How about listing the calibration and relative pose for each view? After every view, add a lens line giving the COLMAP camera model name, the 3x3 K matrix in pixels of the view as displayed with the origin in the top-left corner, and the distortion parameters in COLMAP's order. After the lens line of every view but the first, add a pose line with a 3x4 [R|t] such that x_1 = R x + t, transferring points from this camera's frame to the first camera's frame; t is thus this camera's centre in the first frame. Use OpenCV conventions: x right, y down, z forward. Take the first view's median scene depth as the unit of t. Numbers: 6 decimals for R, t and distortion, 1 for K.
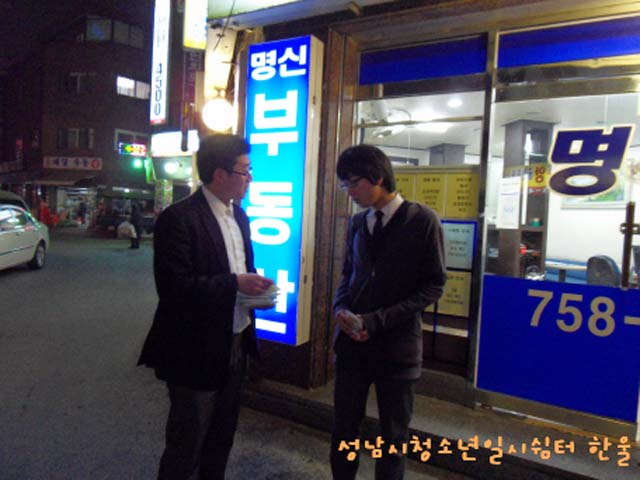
lens RADIAL K [[449.7, 0, 319.5], [0, 449.7, 231.9], [0, 0, 1]] dist [0.024133, 0.001291]
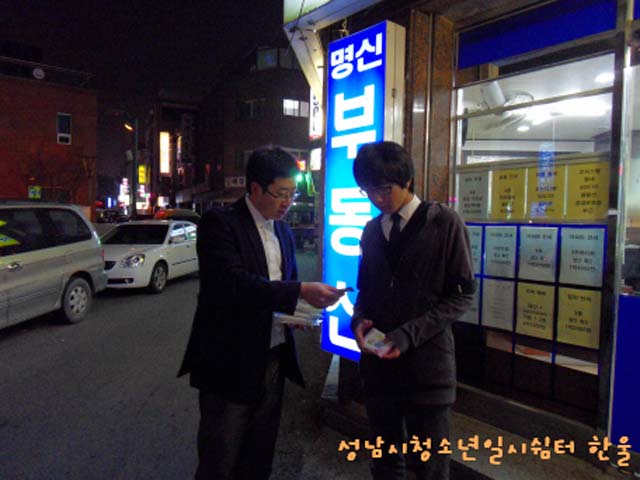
lens RADIAL K [[457.1, 0, 320.0], [0, 457.1, 240.0], [0, 0, 1]] dist [-0.000820, -0.001786]
pose [[0.939433, -0.014650, -0.342419, 0.151067], [0.013959, 0.999893, -0.004482, -0.000691], [0.342448, -0.000569, 0.939537, 0.102434]]
